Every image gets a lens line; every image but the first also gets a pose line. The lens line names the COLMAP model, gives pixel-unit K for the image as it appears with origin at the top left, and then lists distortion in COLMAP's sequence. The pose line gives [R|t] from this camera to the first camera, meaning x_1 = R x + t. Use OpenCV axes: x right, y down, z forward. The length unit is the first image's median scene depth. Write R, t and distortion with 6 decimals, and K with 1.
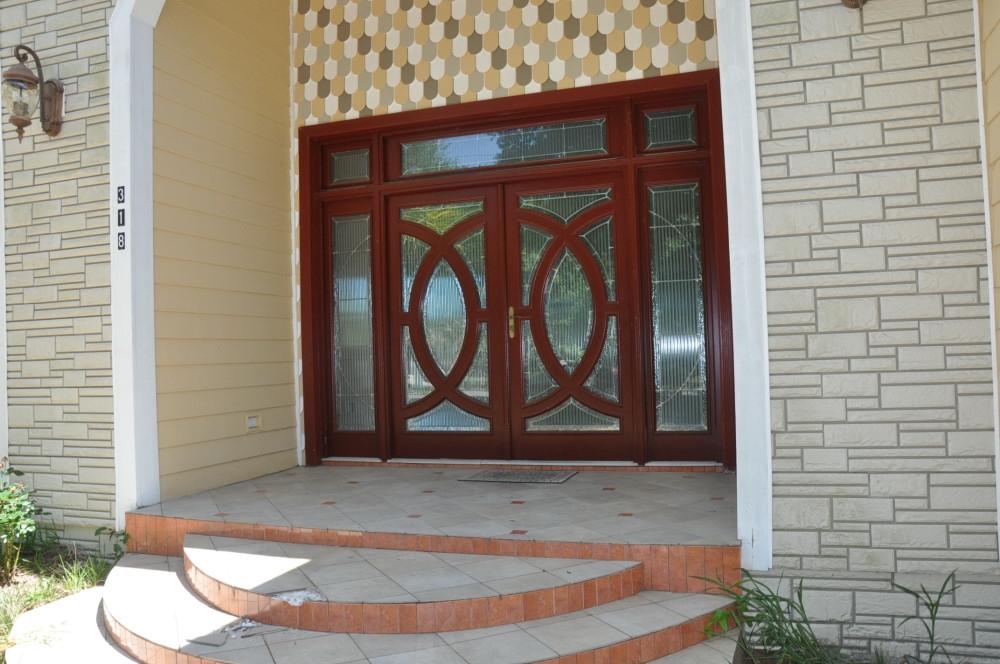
lens RADIAL K [[808.1, 0, 506.3], [0, 808.1, 339.3], [0, 0, 1]] dist [-0.147961, 0.106790]
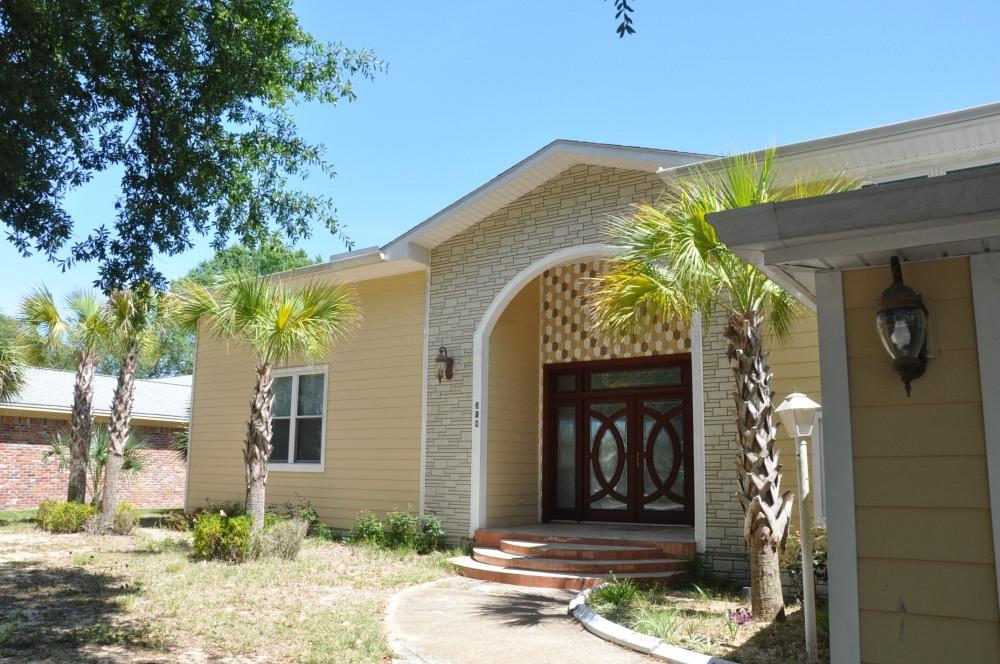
lens RADIAL K [[808.1, 0, 504.9], [0, 808.1, 326.7], [0, 0, 1]] dist [-0.147961, 0.106790]
pose [[0.964609, -0.004855, -0.263638, 0.278356], [-0.037420, 0.987191, -0.155091, -0.031163], [0.261015, 0.159468, 0.952072, -1.454766]]
